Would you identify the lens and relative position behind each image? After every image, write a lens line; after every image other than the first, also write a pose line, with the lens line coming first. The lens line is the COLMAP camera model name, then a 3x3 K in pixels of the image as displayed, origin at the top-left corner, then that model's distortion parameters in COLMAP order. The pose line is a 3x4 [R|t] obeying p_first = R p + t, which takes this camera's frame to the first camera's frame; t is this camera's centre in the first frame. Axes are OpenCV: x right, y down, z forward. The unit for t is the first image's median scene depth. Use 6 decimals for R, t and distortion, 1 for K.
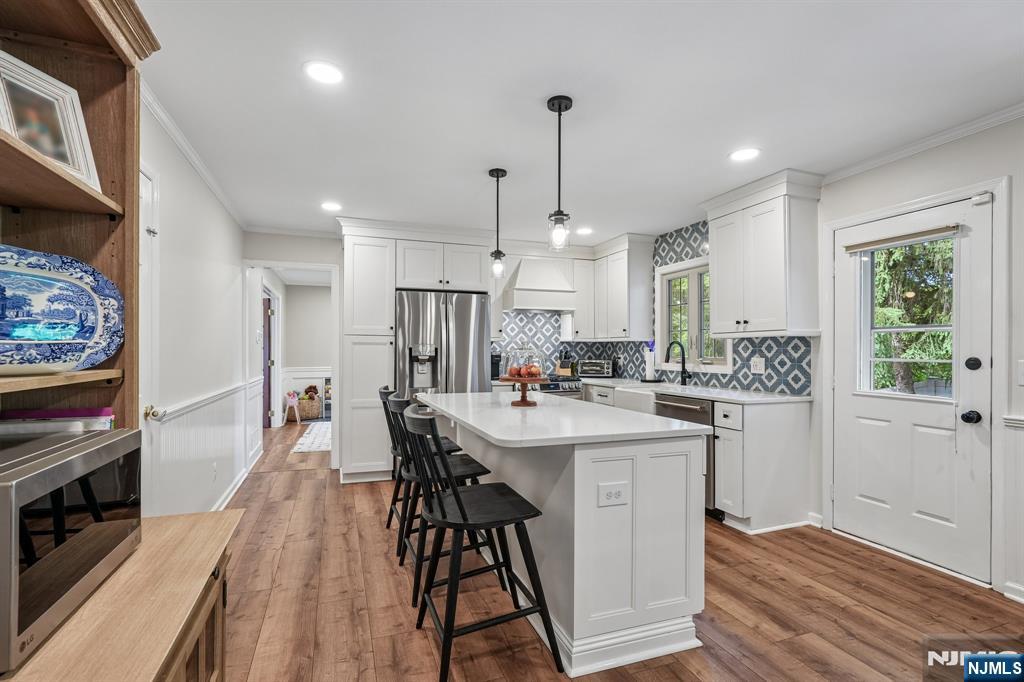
lens RADIAL K [[463.7, 0, 494.6], [0, 463.7, 349.4], [0, 0, 1]] dist [-0.014605, 0.007238]
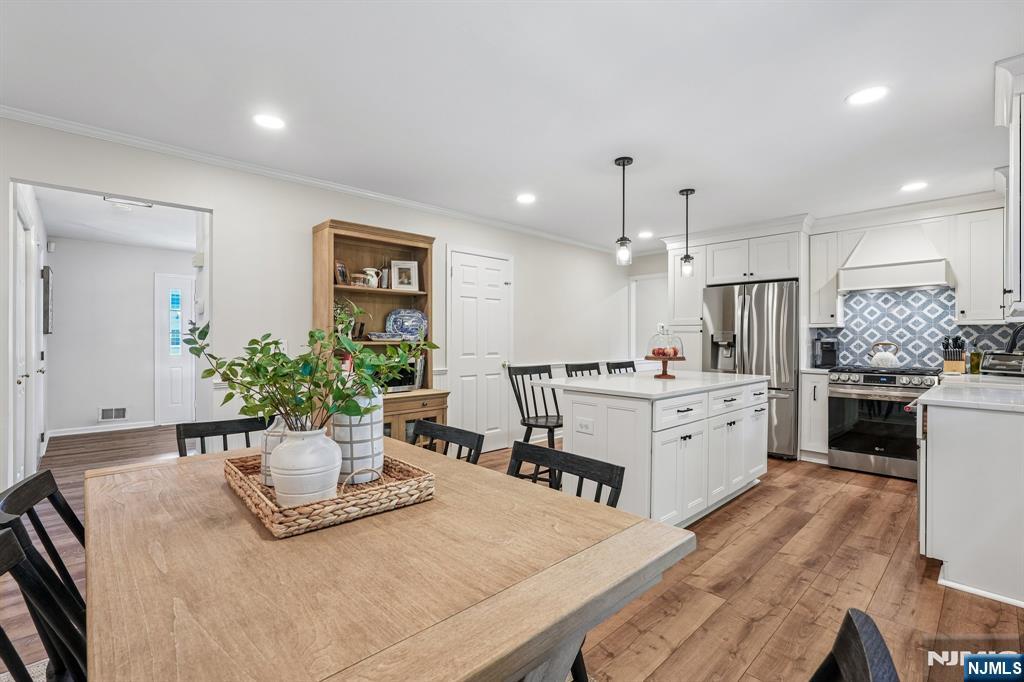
lens RADIAL K [[463.7, 0, 529.9], [0, 463.7, 341.2], [0, 0, 1]] dist [-0.014605, 0.007238]
pose [[0.428586, 0.001847, -0.903499, 1.066258], [-0.000099, 0.999998, 0.001997, 0.015142], [0.903501, -0.000766, 0.428586, 0.105245]]
